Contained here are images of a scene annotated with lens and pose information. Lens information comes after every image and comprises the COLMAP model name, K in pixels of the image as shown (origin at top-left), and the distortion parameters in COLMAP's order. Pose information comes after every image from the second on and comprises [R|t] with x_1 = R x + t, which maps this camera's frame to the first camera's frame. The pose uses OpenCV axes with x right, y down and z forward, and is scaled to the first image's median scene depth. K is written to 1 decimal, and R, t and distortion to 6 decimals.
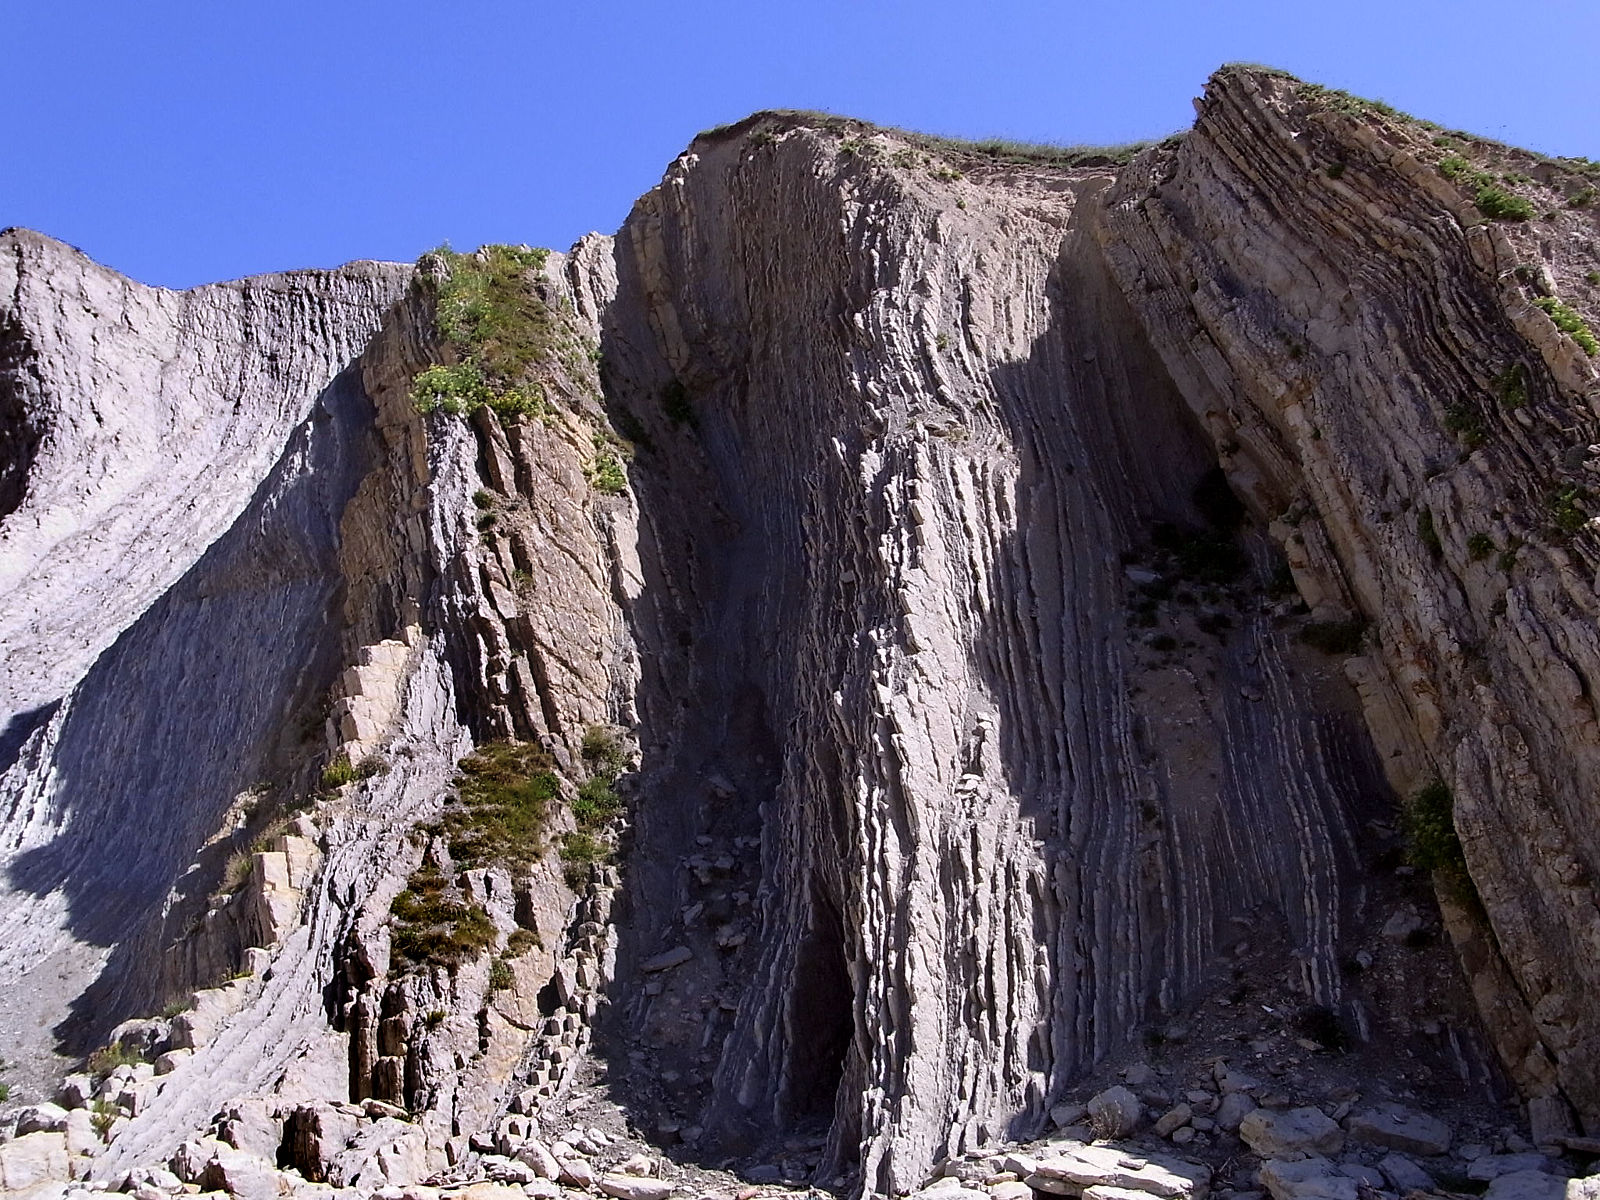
lens RADIAL K [[1605.7, 0, 808.8], [0, 1605.7, 615.5], [0, 0, 1]] dist [-0.098989, 0.168254]
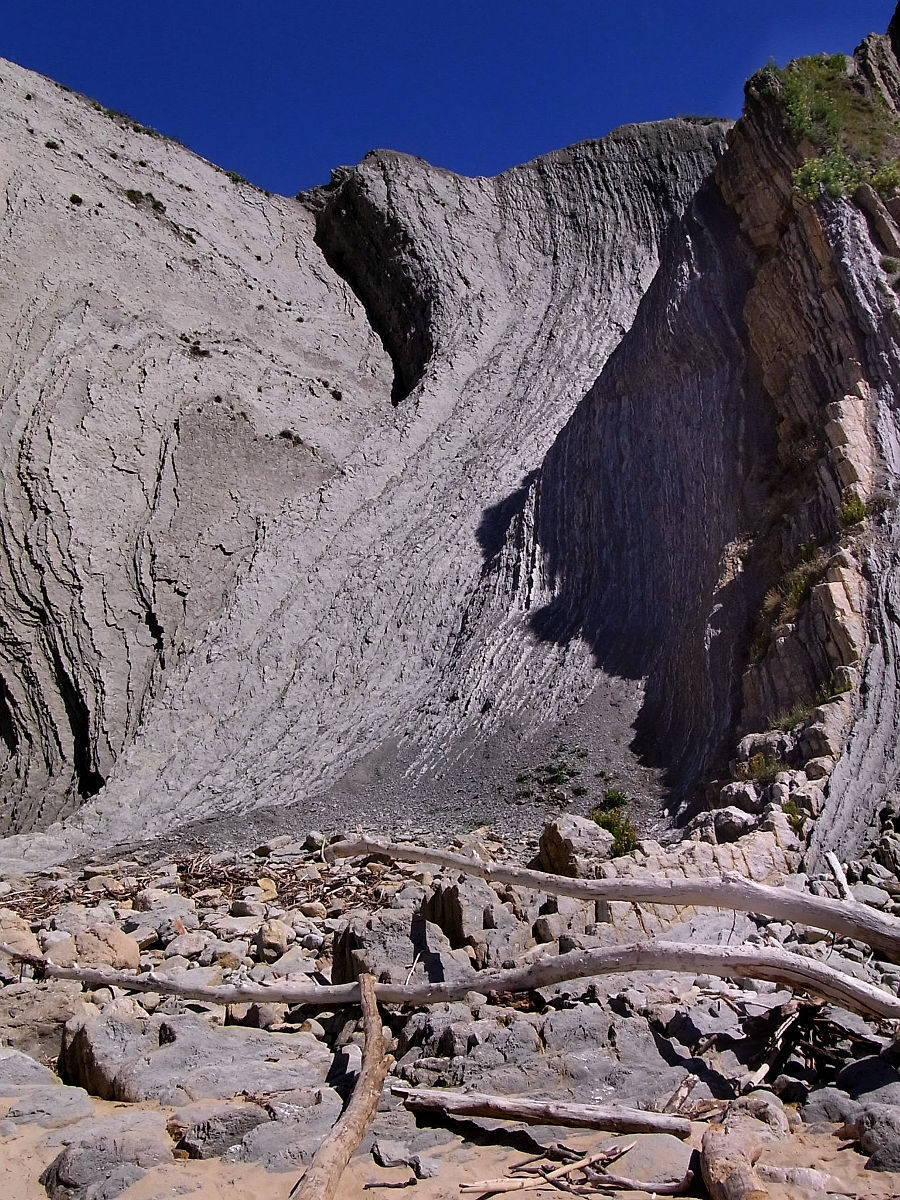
lens RADIAL K [[1204.3, 0, 450.0], [0, 1204.3, 600.0], [0, 0, 1]] dist [-0.098989, 0.168254]
pose [[0.932922, -0.086012, -0.349654, -0.190392], [0.134875, 0.983829, 0.117850, 0.015994], [0.333864, -0.157104, 0.929437, 0.078139]]
